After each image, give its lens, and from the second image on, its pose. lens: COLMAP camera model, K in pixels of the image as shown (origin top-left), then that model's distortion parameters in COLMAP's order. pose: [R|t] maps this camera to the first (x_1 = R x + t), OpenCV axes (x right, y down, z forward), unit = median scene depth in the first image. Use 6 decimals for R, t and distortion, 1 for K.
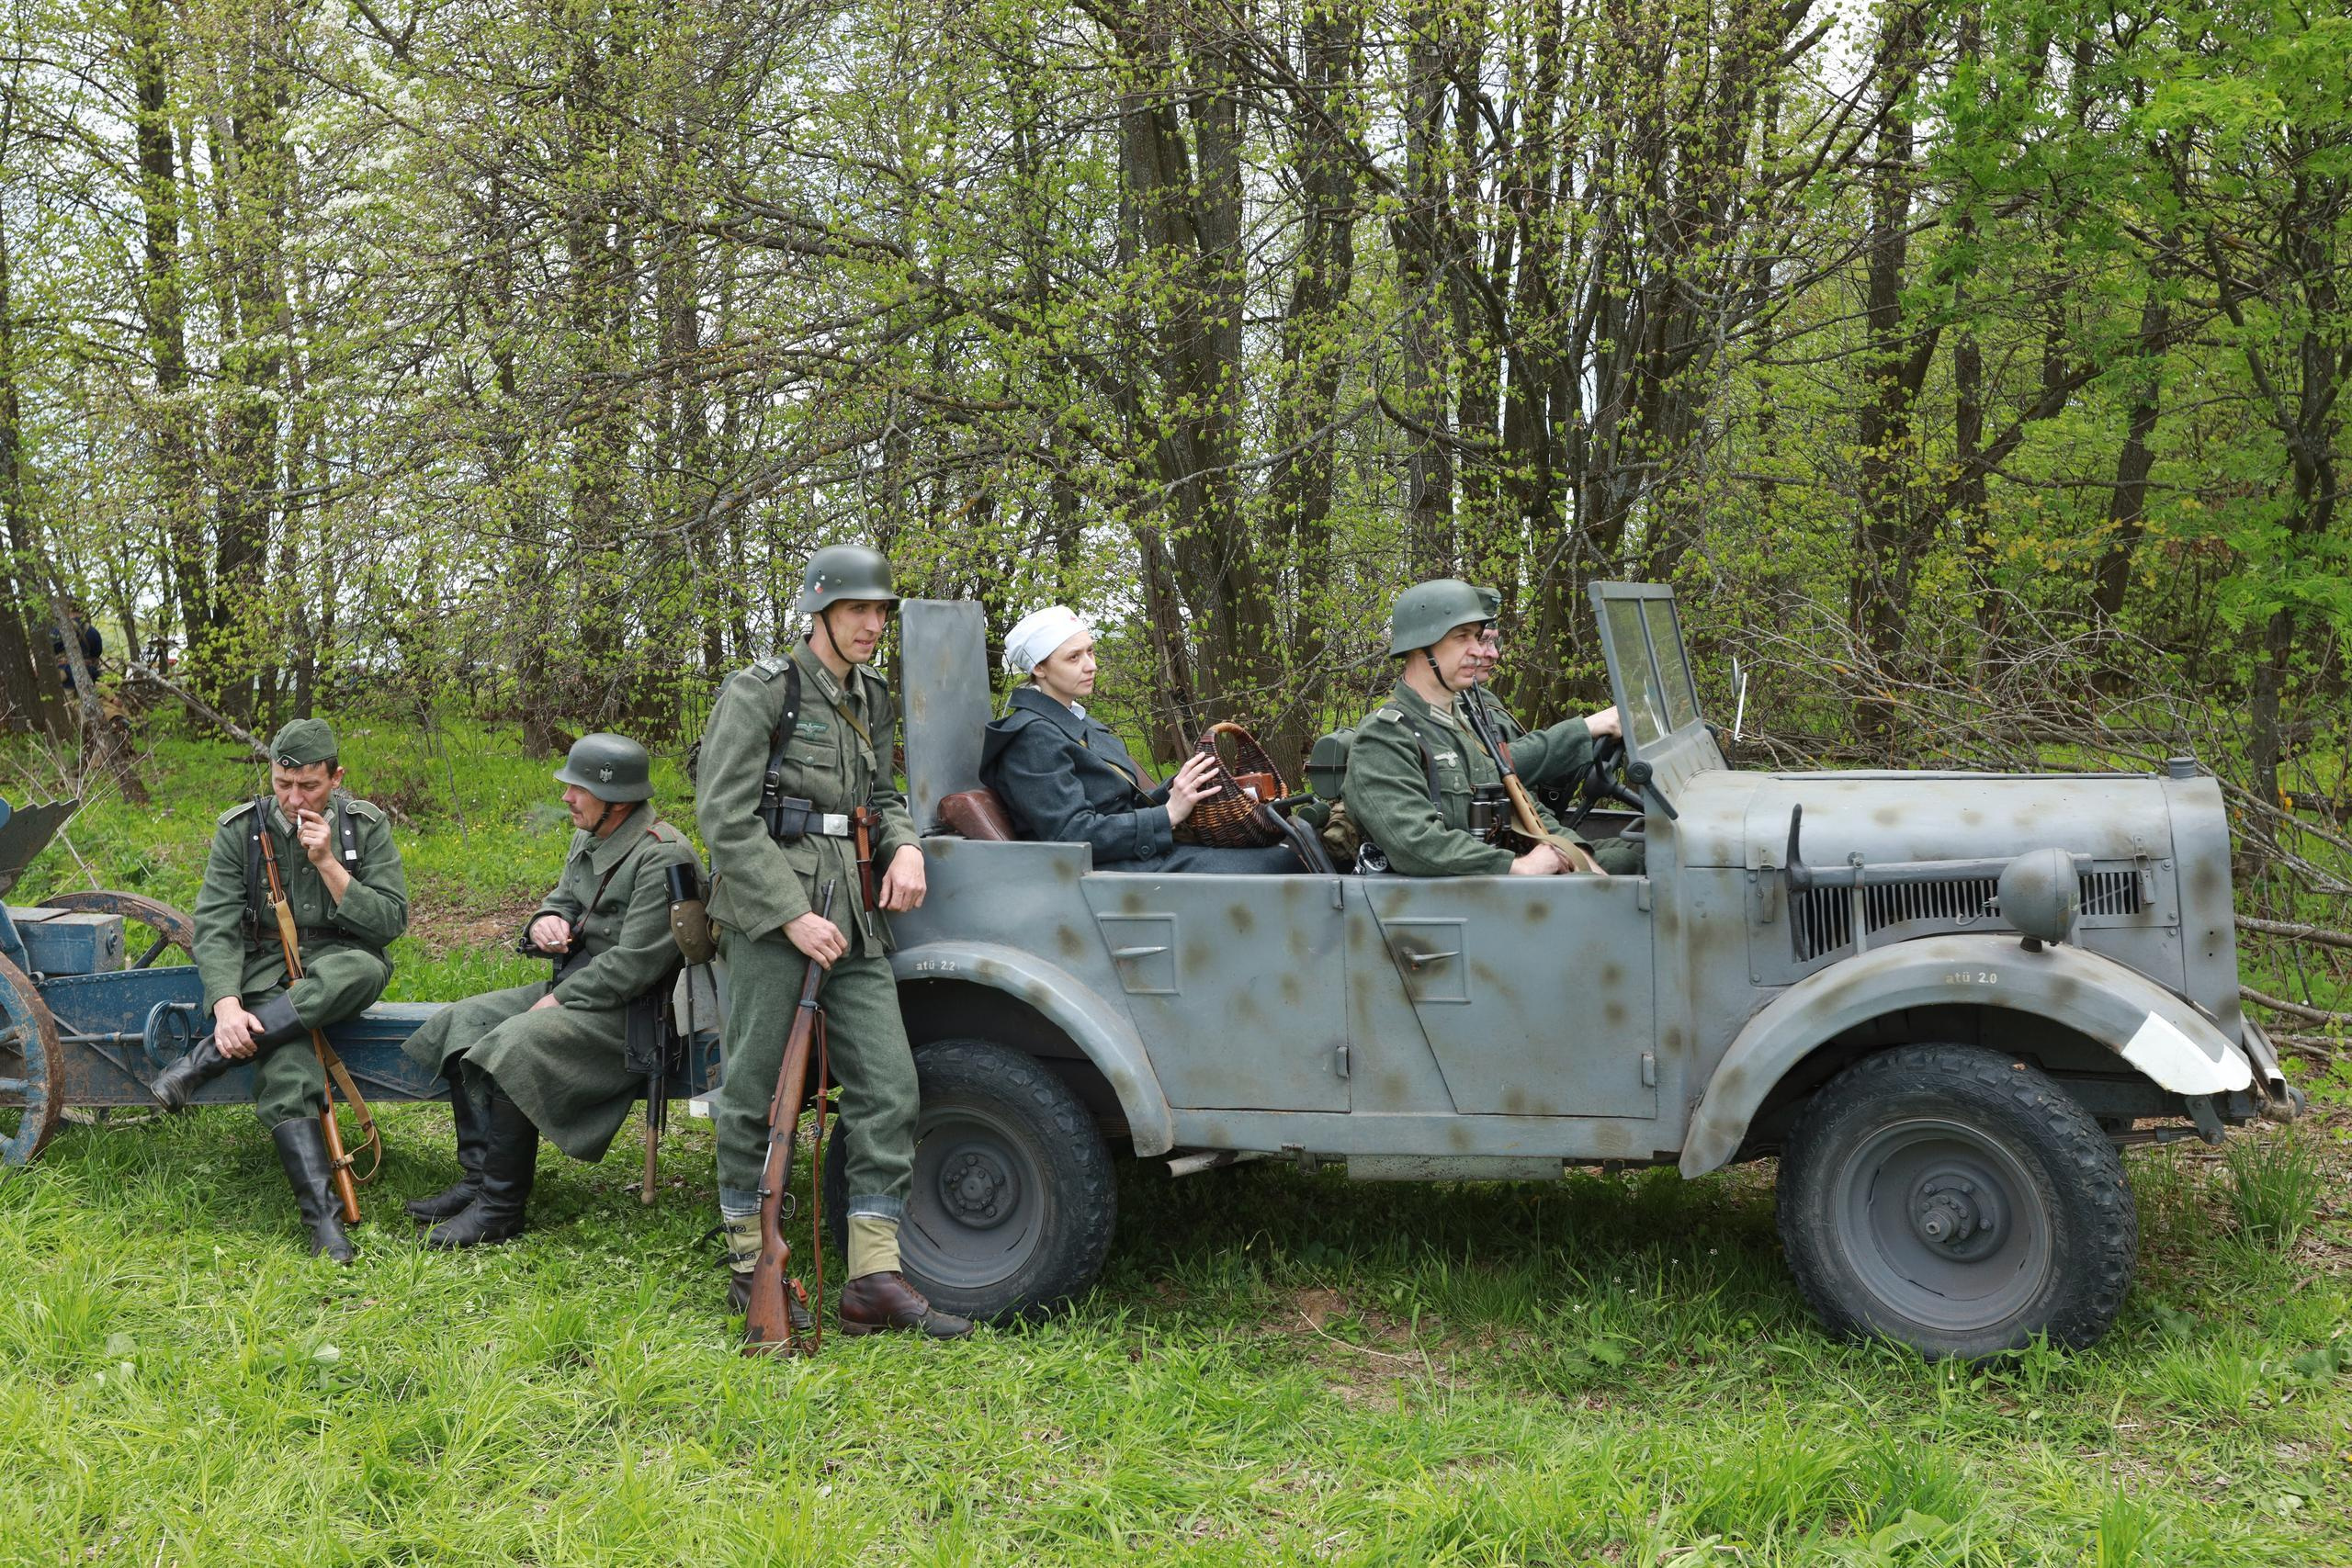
lens RADIAL K [[3839.1, 0, 1177.9], [0, 3839.1, 785.5], [0, 0, 1]] dist [-0.183550, 0.000000]
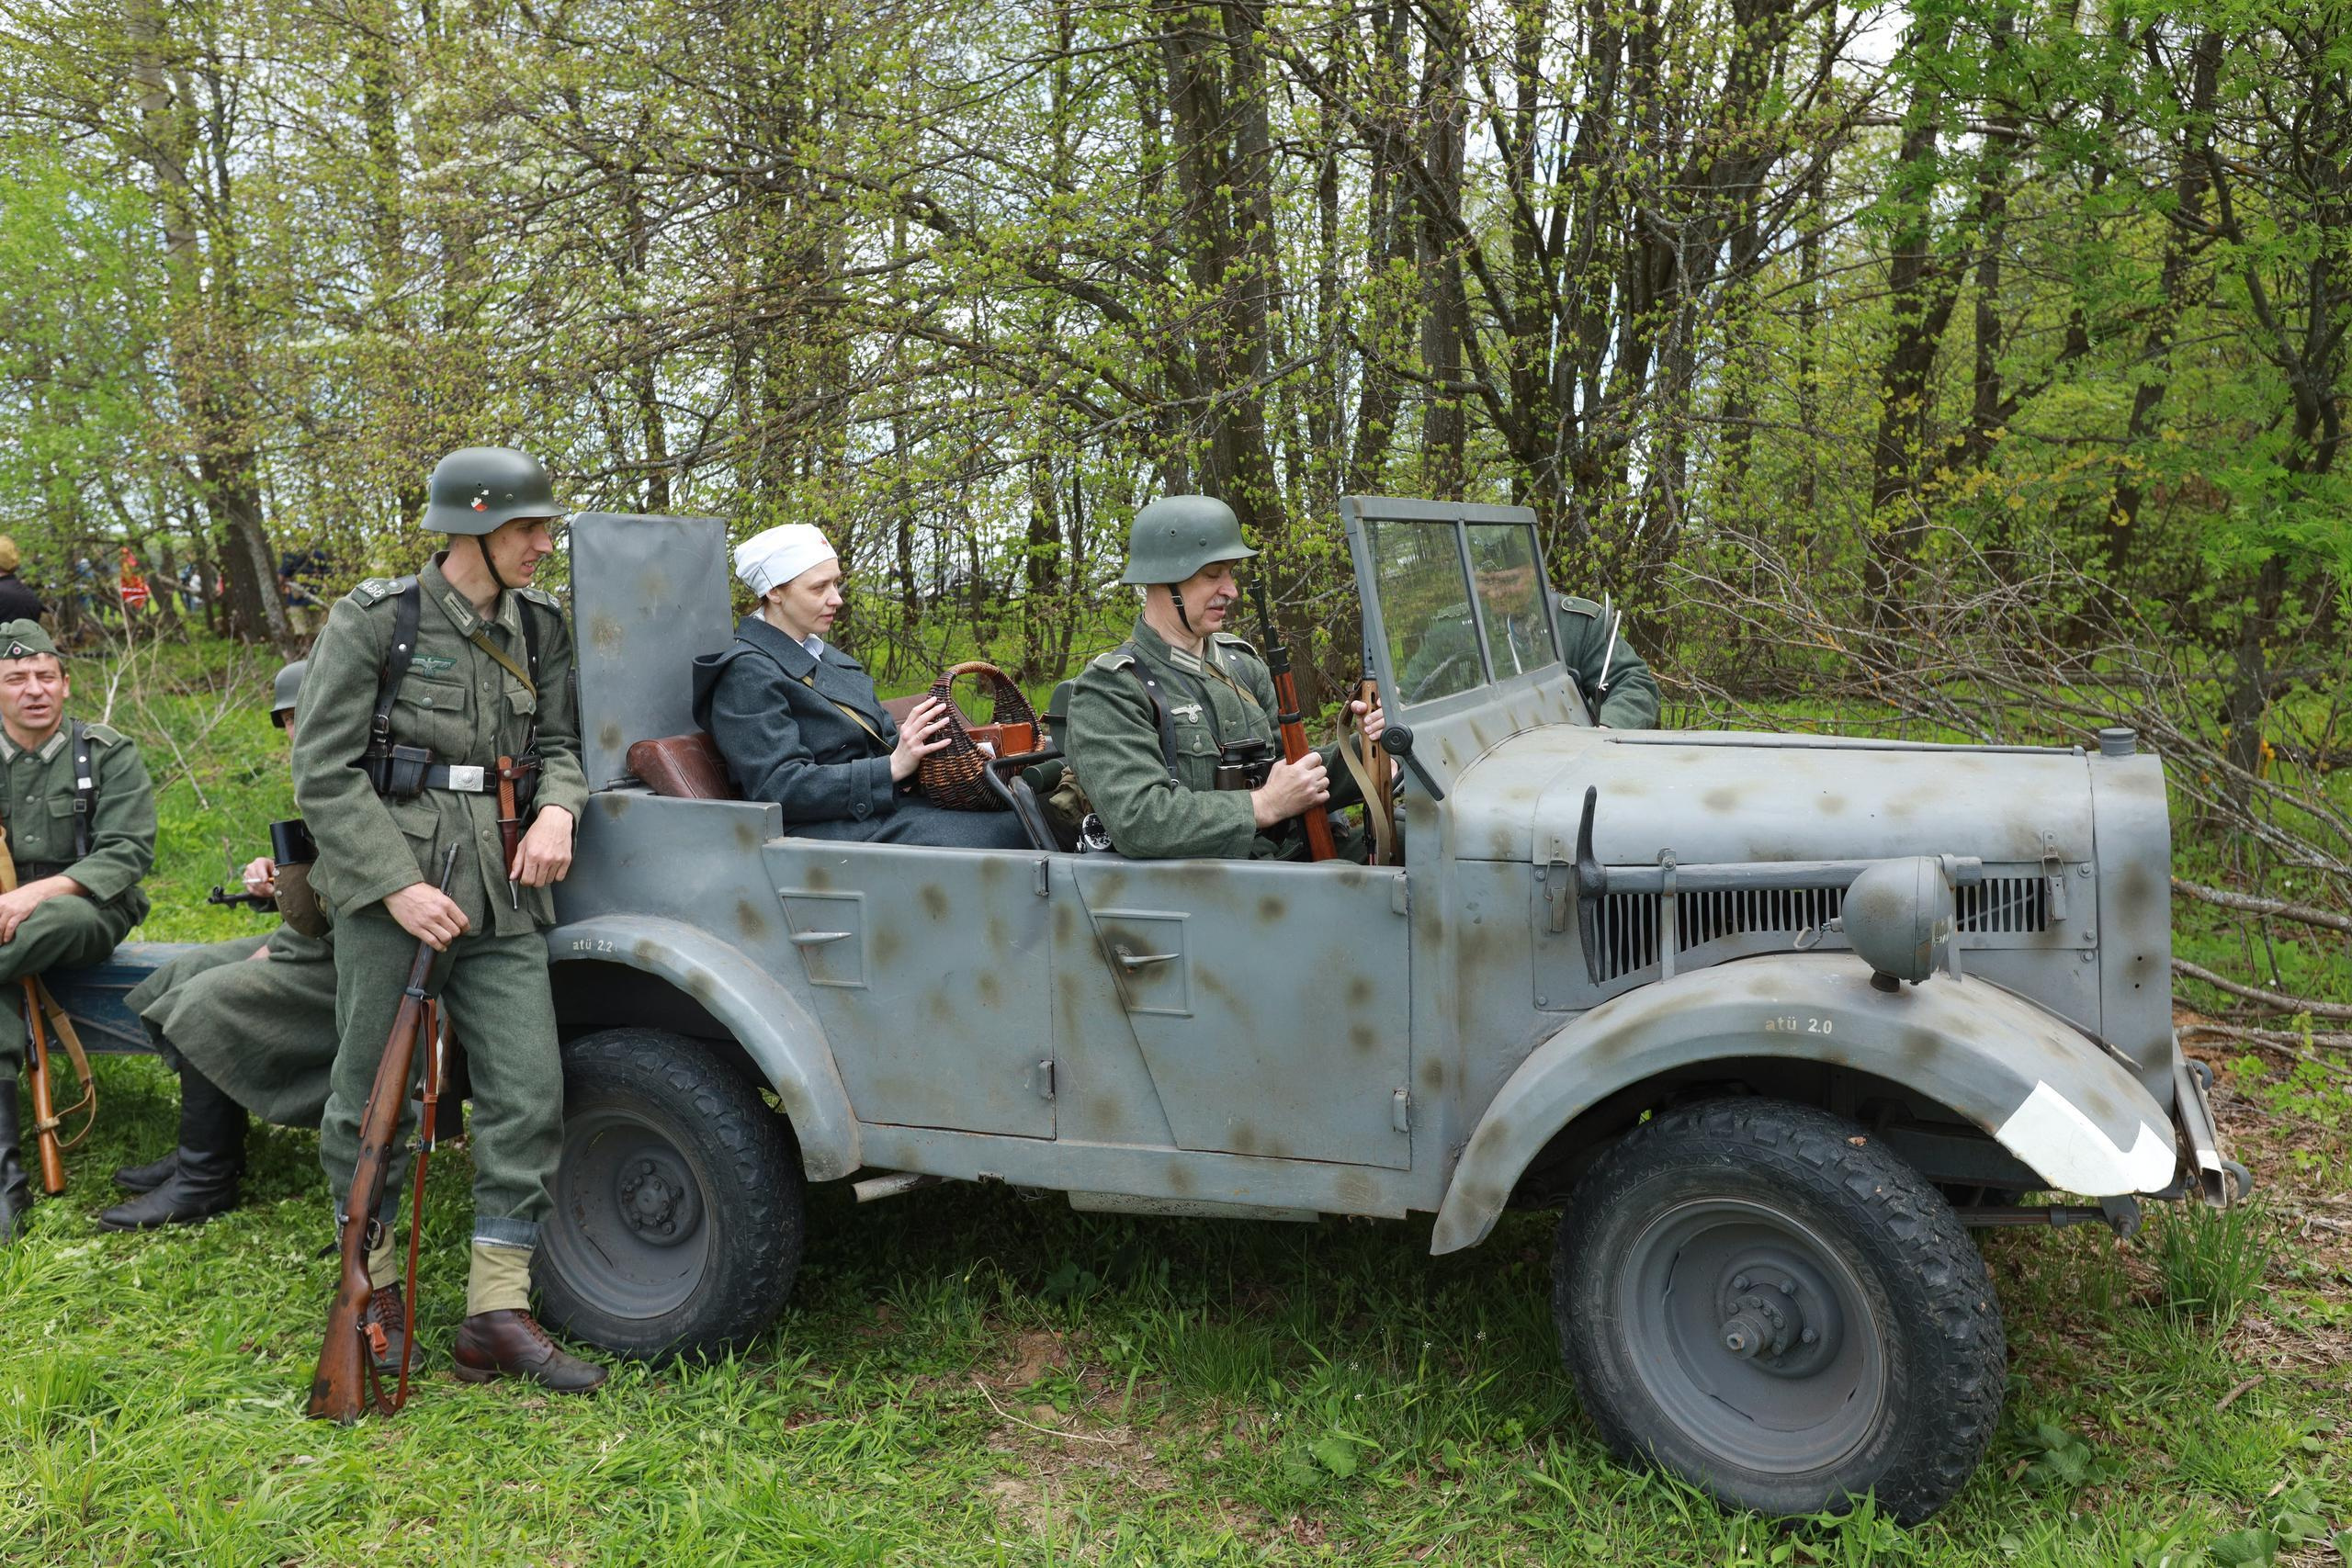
lens RADIAL K [[2973.4, 0, 1117.1], [0, 2973.4, 1003.5], [0, 0, 1]] dist [-0.042991, 0.000000]
pose [[0.995670, 0.029196, -0.088258, 0.114751], [-0.019679, 0.994081, 0.106846, -0.013339], [0.090855, -0.104647, 0.990351, 0.365954]]
